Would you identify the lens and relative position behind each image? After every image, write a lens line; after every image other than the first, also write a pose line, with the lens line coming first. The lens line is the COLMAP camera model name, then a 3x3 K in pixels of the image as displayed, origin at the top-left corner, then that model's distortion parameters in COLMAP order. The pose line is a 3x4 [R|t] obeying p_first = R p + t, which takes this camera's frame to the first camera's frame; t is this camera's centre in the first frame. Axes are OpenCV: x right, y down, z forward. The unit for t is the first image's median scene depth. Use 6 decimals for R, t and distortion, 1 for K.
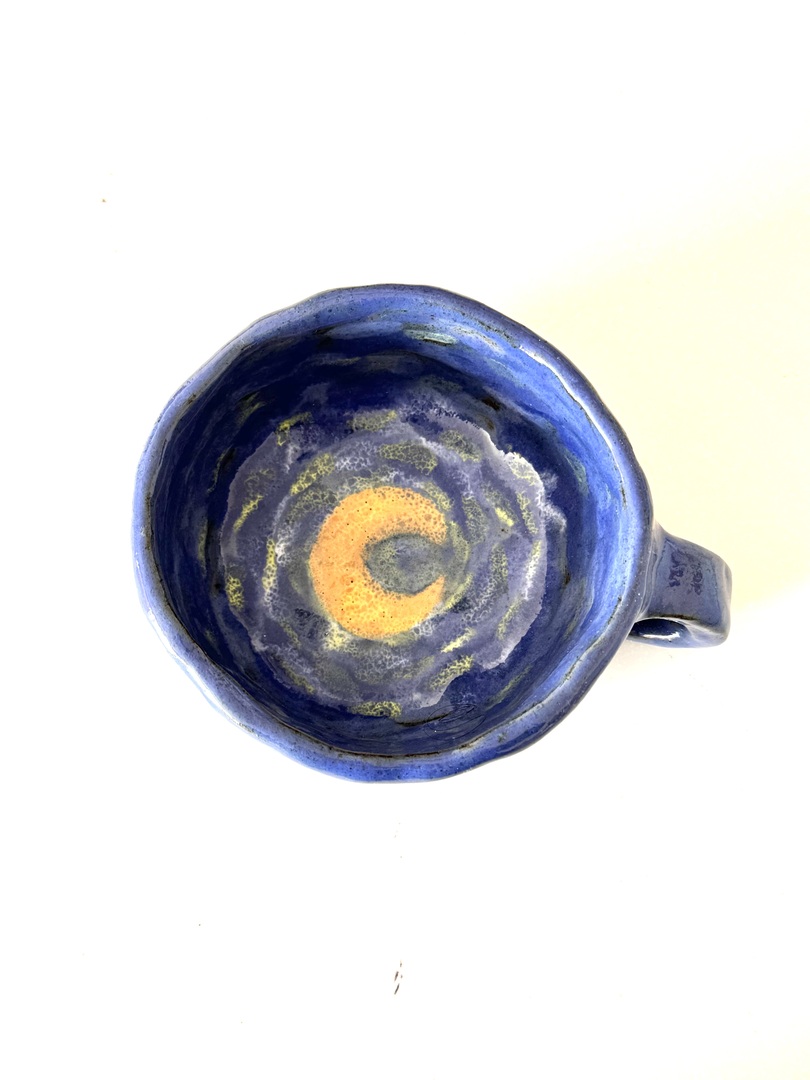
lens RADIAL K [[1231.4, 0, 403.3], [0, 1231.4, 540.2], [0, 0, 1]] dist [0.002870, 0.000000]
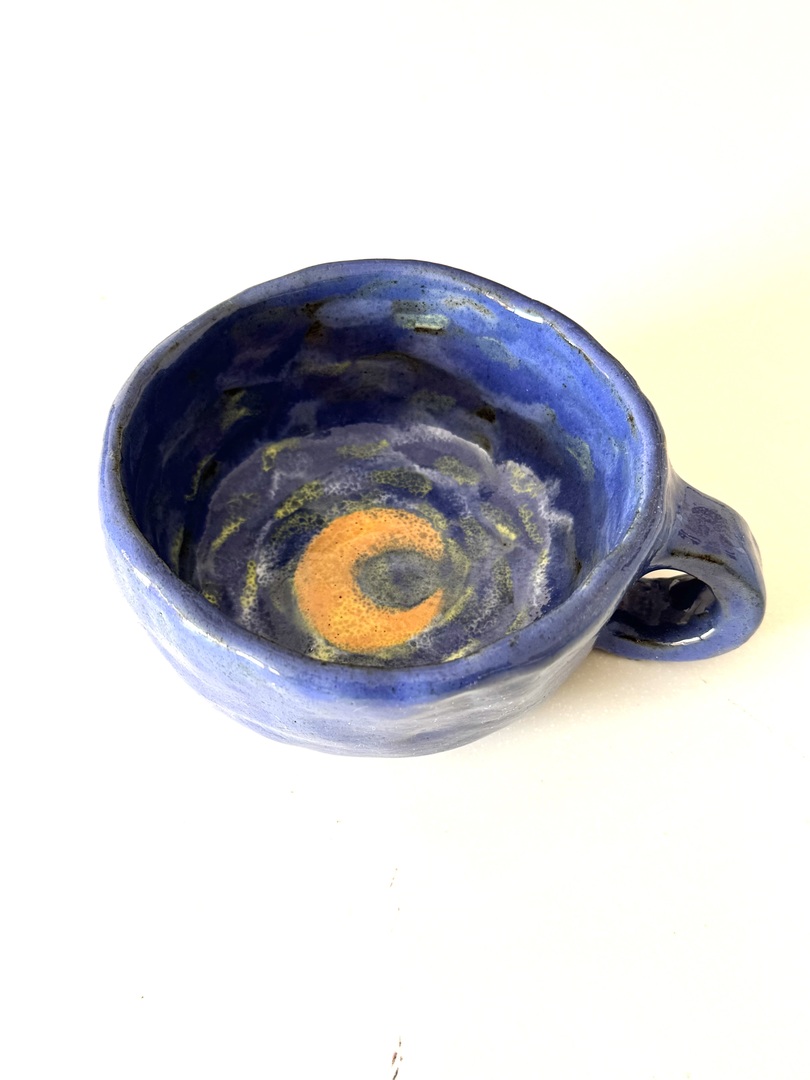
lens RADIAL K [[1231.4, 0, 406.4], [0, 1231.4, 540.0], [0, 0, 1]] dist [0.002870, 0.000000]
pose [[0.999887, -0.012567, 0.008255, -0.000417], [0.014883, 0.905237, -0.424647, 0.379629], [-0.002136, 0.424722, 0.905322, 0.167541]]
